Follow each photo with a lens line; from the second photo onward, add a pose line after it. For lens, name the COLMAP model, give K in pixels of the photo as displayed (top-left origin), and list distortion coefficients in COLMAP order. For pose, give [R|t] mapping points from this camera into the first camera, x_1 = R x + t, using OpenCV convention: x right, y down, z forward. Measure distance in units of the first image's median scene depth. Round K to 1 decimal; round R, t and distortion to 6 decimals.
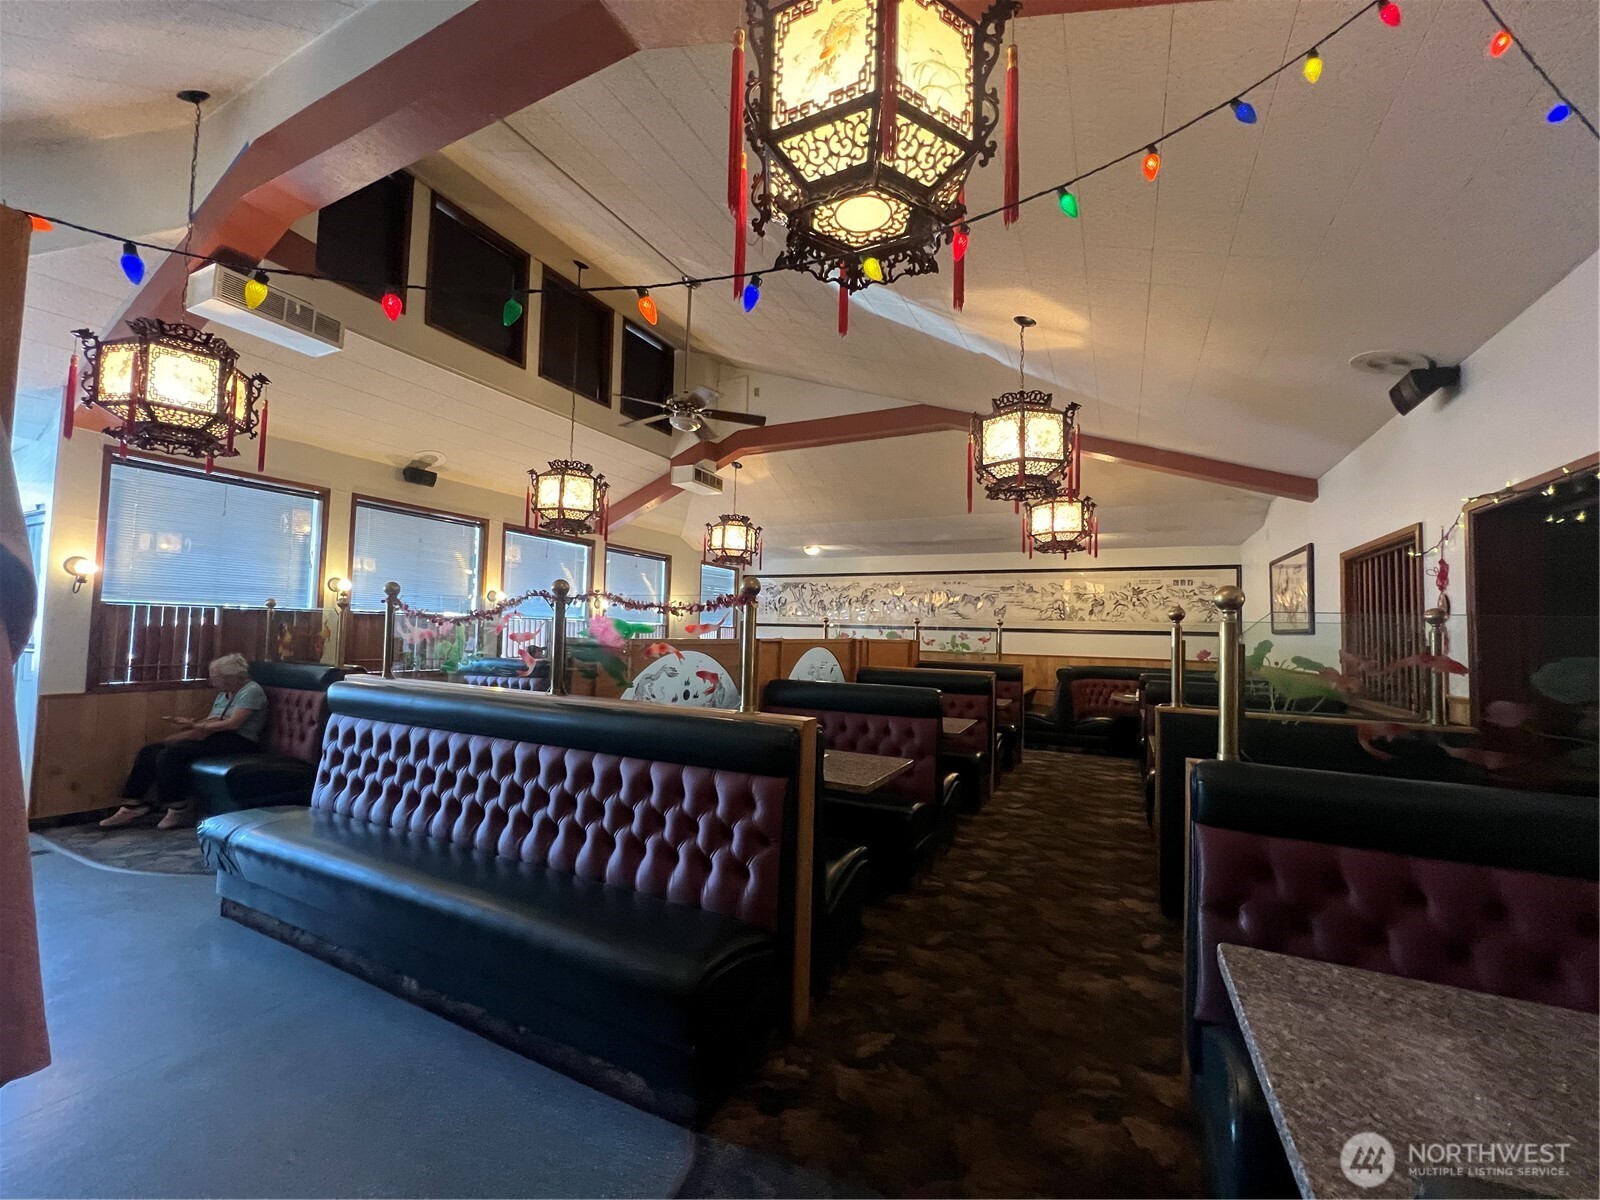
lens RADIAL K [[637.7, 0, 800.8], [0, 637.7, 604.9], [0, 0, 1]] dist [0.000448, -0.000491]
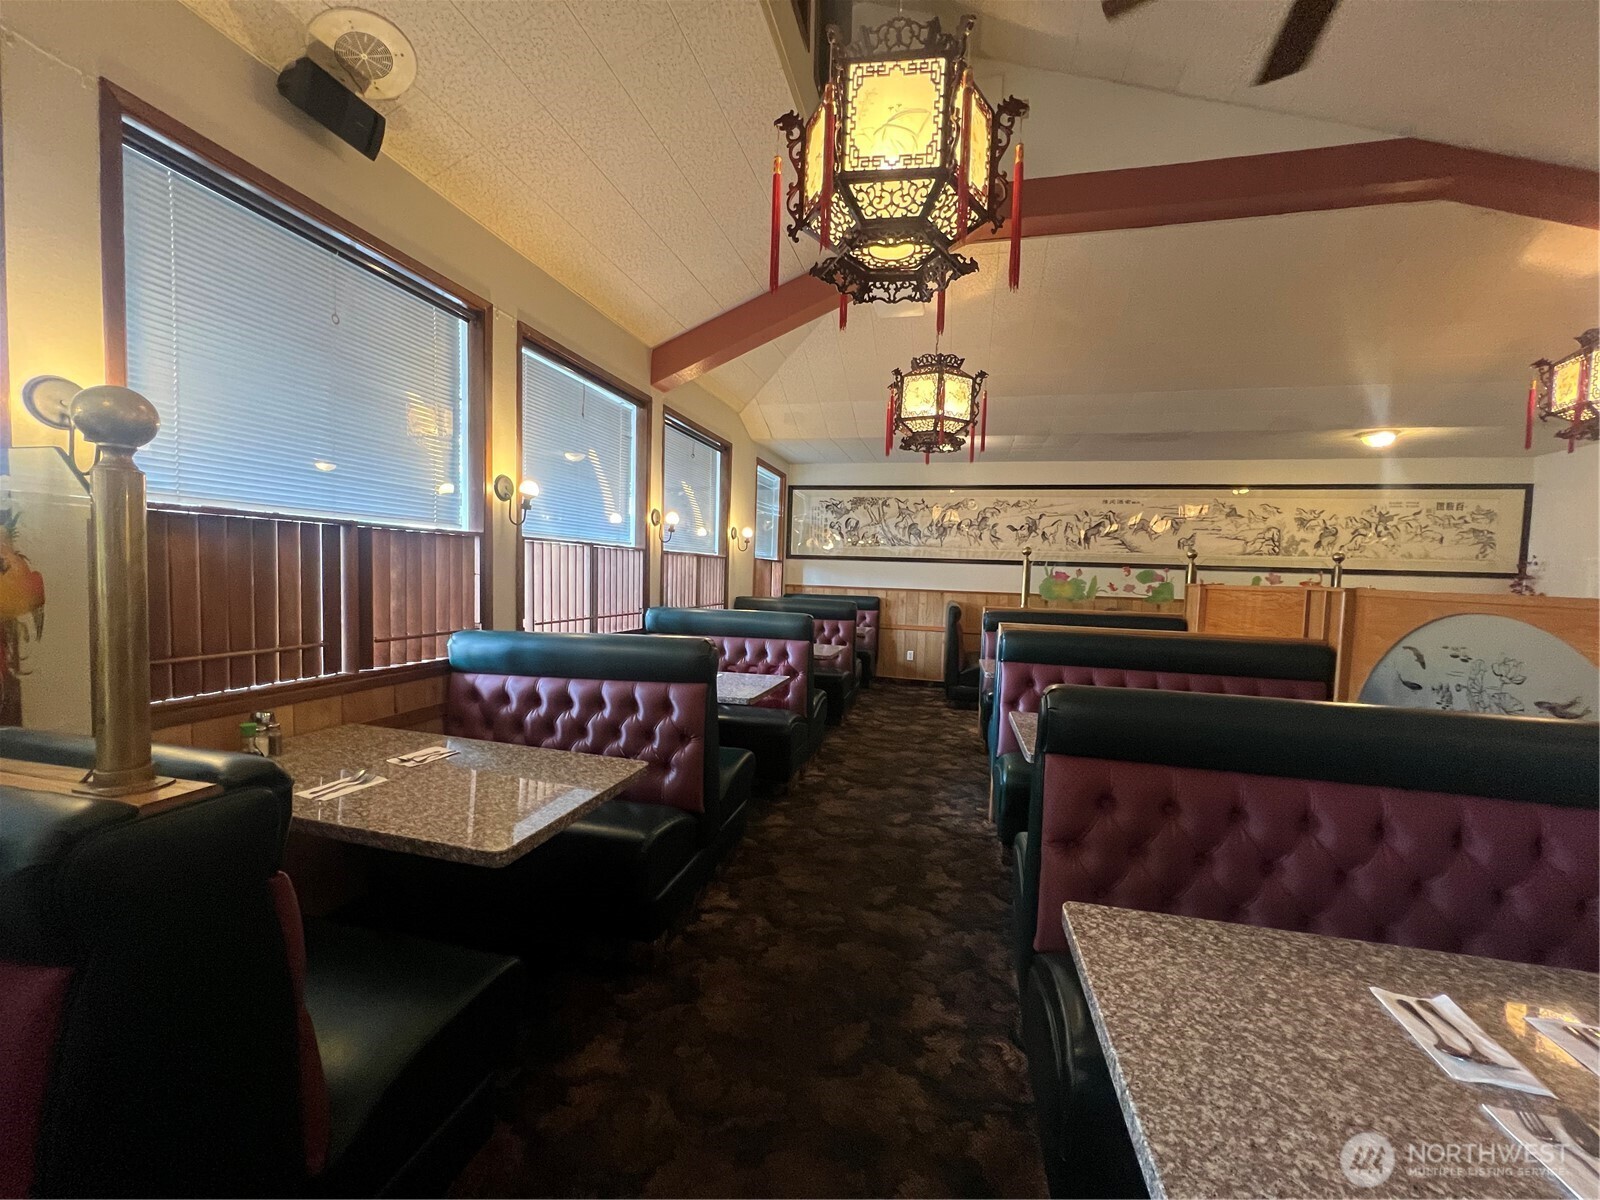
lens RADIAL K [[637.7, 0, 801.9], [0, 637.7, 604.0], [0, 0, 1]] dist [0.000448, -0.000491]
pose [[0.975239, -0.007484, 0.221026, -0.753434], [-0.015367, 0.994718, 0.101484, 0.035769], [-0.220619, -0.102368, 0.969973, 1.027537]]
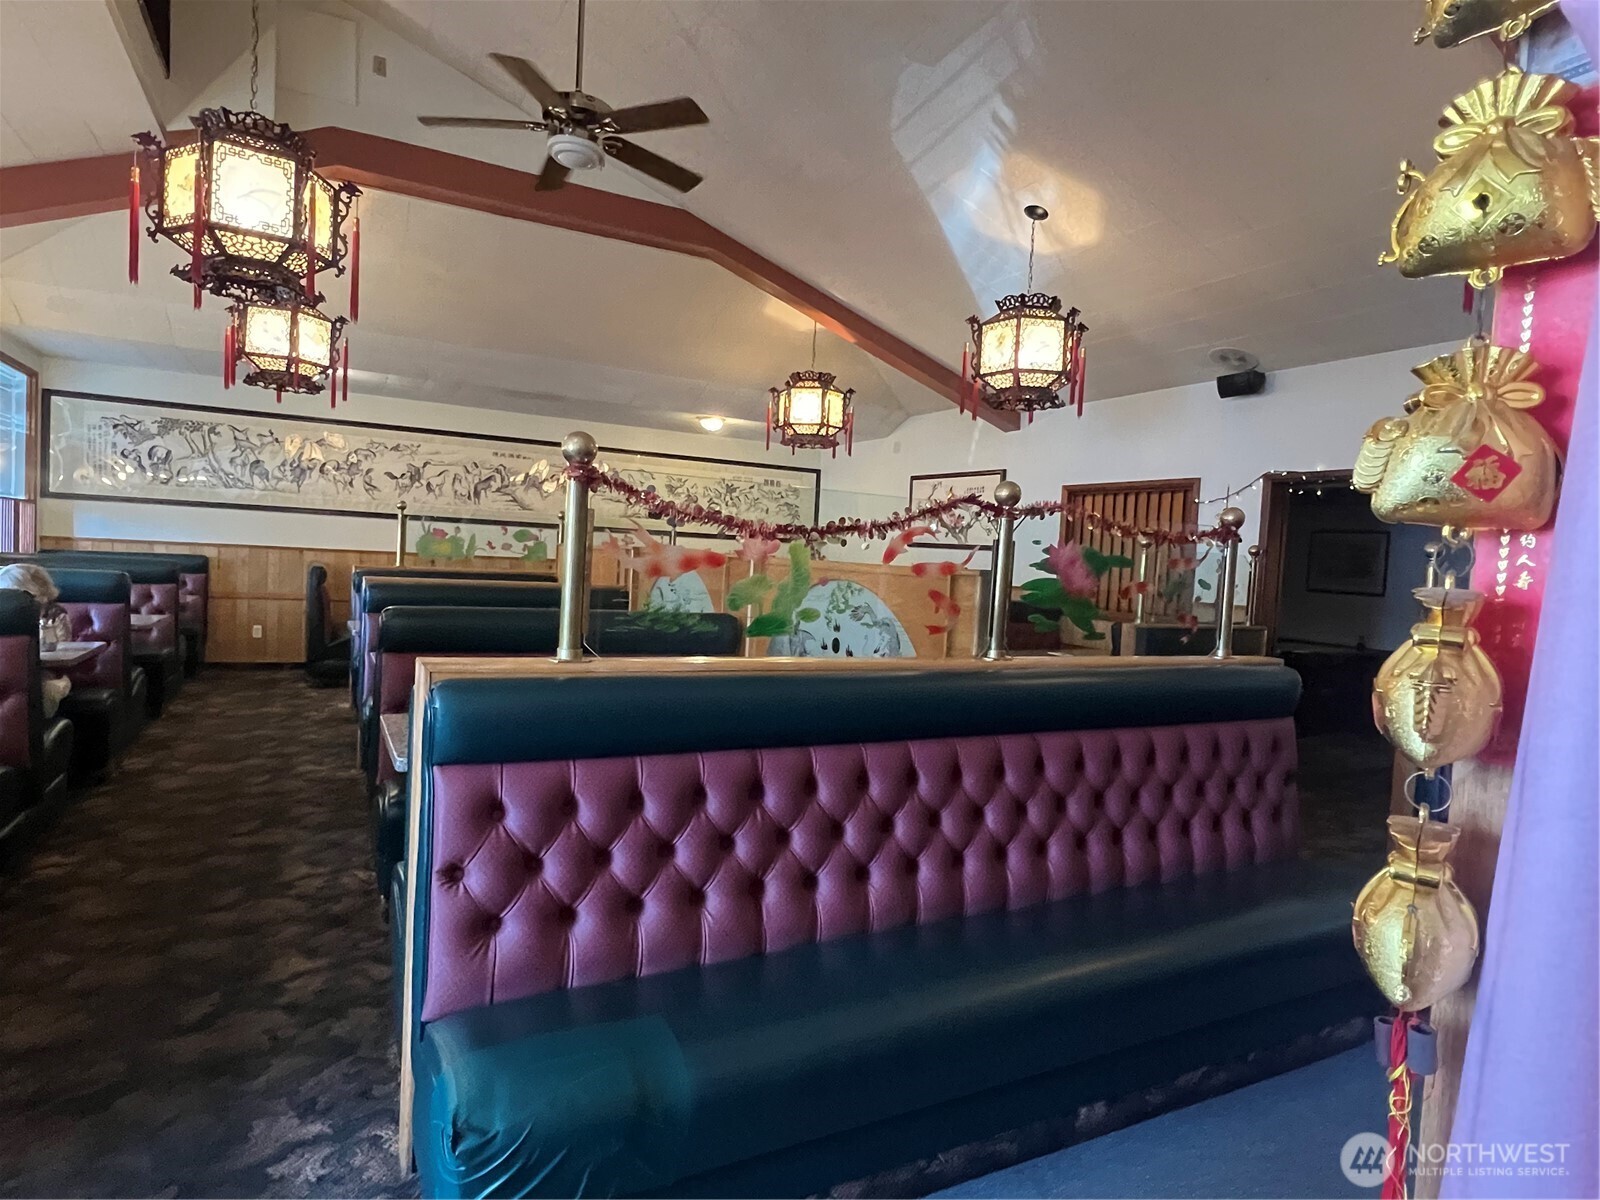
lens RADIAL K [[896.2, 0, 803.8], [0, 896.2, 603.6], [0, 0, 1]] dist [0.003246, -0.006256]
pose [[0.581575, -0.039814, 0.812518, -0.996725], [-0.074162, 0.992047, 0.101695, 0.004488], [-0.810105, -0.119401, 0.573997, 0.512931]]
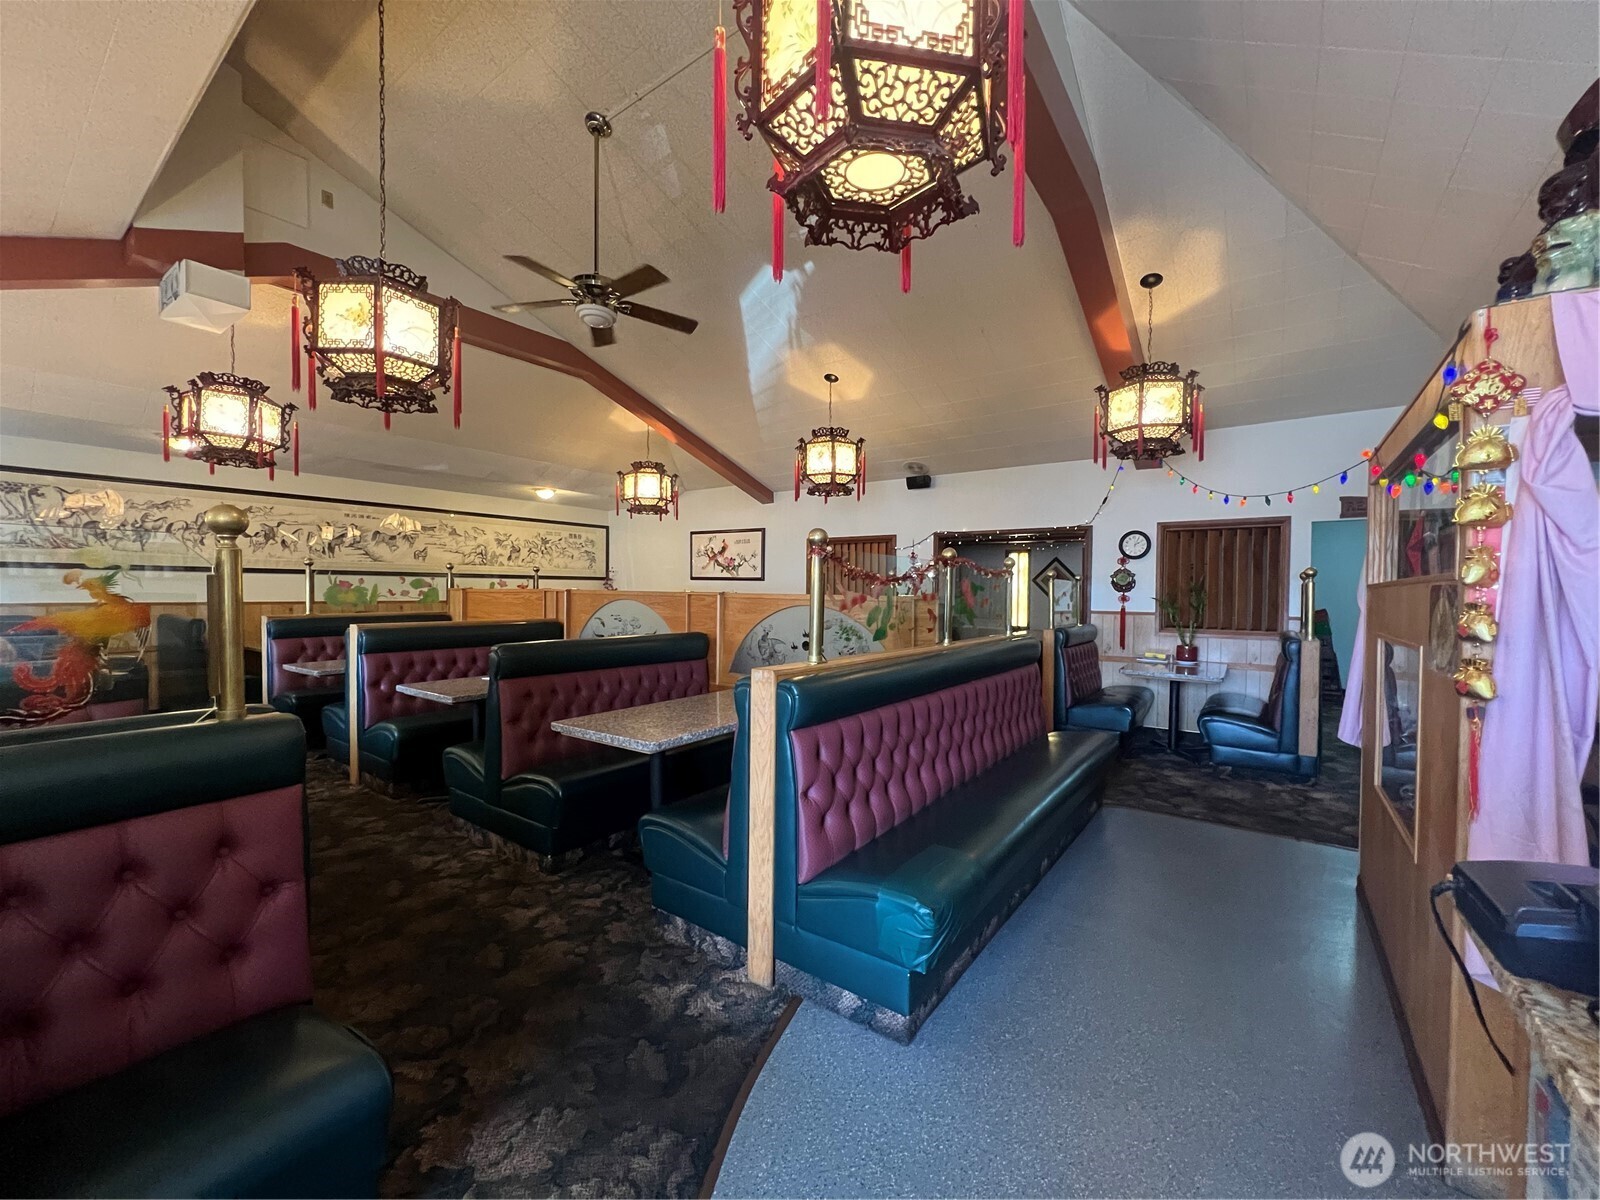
lens RADIAL K [[637.7, 0, 801.8], [0, 637.7, 603.2], [0, 0, 1]] dist [0.000448, -0.000491]
pose [[0.171405, -0.046037, 0.984124, -1.295182], [-0.049416, 0.997249, 0.055258, 0.008827], [-0.983961, -0.058103, 0.168658, 0.858314]]
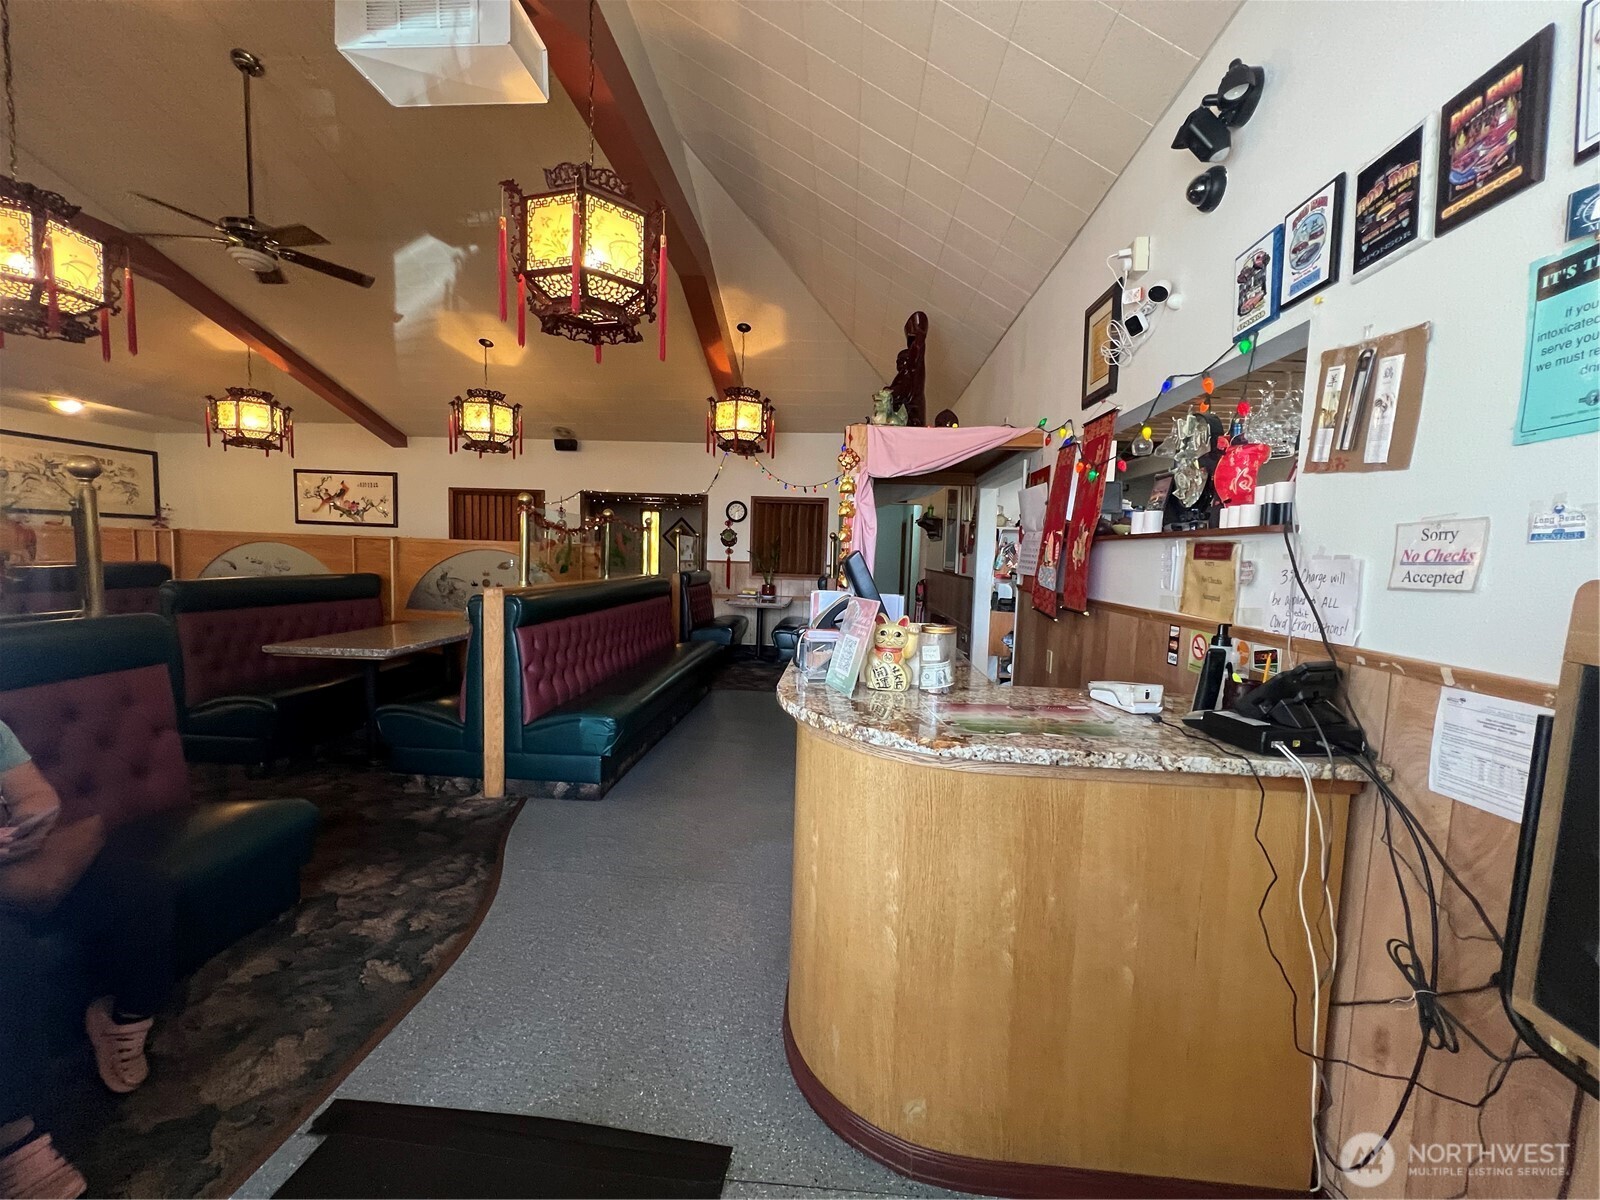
lens RADIAL K [[637.7, 0, 800.8], [0, 637.7, 603.1], [0, 0, 1]] dist [0.000448, -0.000491]
pose [[-0.379695, -0.111804, 0.918331, -1.703577], [-0.083488, 0.992761, 0.086346, 0.014208], [-0.921337, -0.043885, -0.386281, 0.941594]]
